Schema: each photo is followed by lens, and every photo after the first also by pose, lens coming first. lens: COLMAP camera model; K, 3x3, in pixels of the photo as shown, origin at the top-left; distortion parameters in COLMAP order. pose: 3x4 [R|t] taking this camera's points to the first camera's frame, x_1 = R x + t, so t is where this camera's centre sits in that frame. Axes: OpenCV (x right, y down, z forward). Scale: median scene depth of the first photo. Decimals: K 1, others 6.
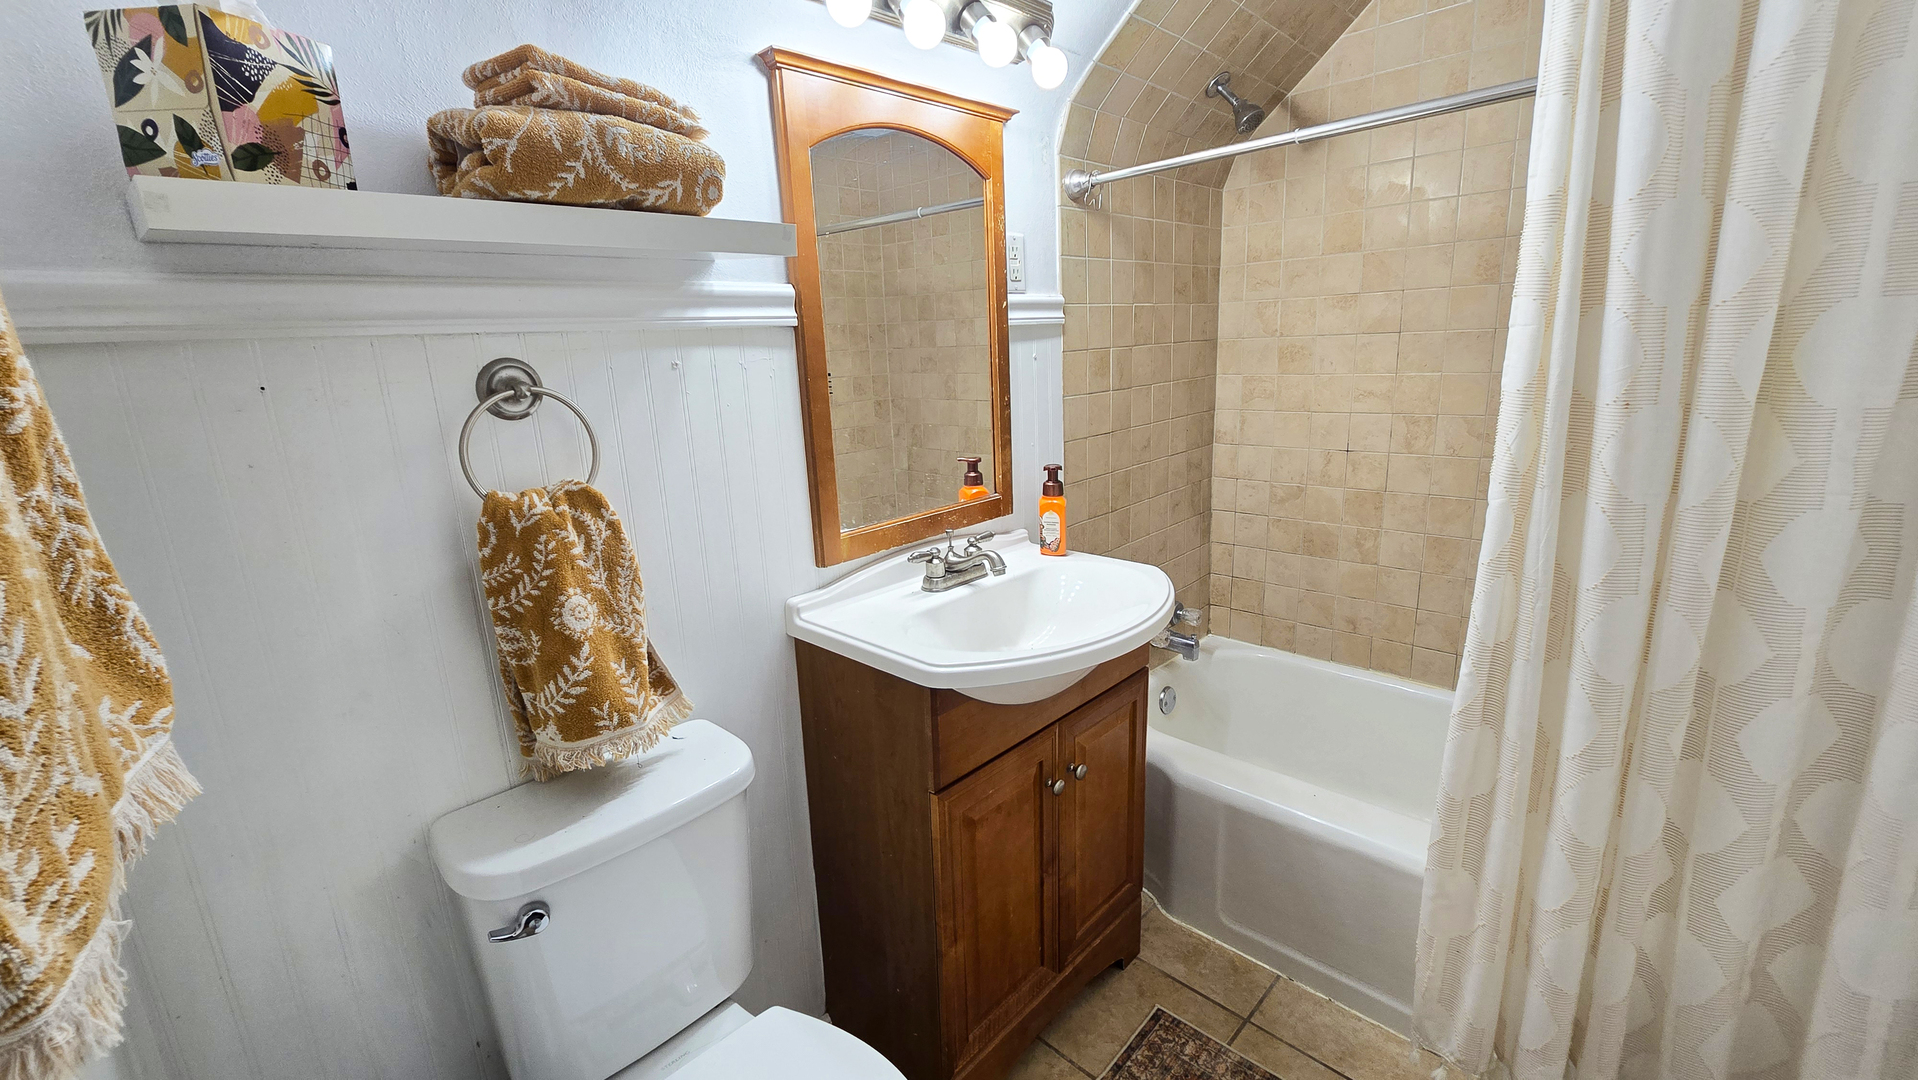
lens RADIAL K [[792.7, 0, 958.2], [0, 792.7, 523.7], [0, 0, 1]] dist [-0.002534, -0.000397]
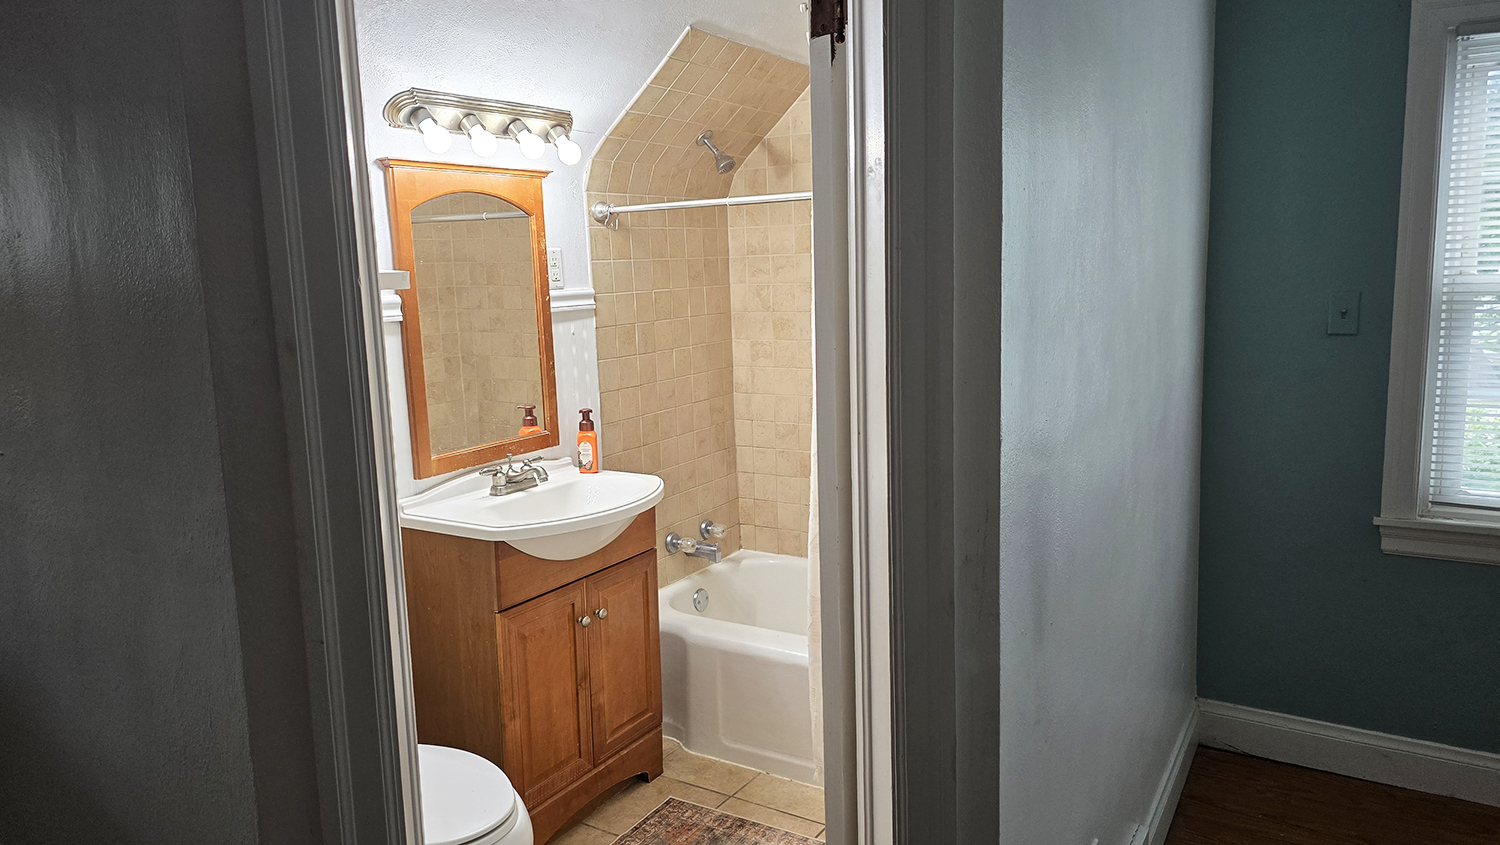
lens RADIAL K [[1017.4, 0, 778.0], [0, 1017.4, 412.8], [0, 0, 1]] dist [0.063027, -0.020387]
pose [[0.975439, -0.018698, 0.219476, 0.054357], [0.037183, 0.996069, -0.080401, 0.091921], [-0.217109, 0.086587, 0.972299, -0.847621]]
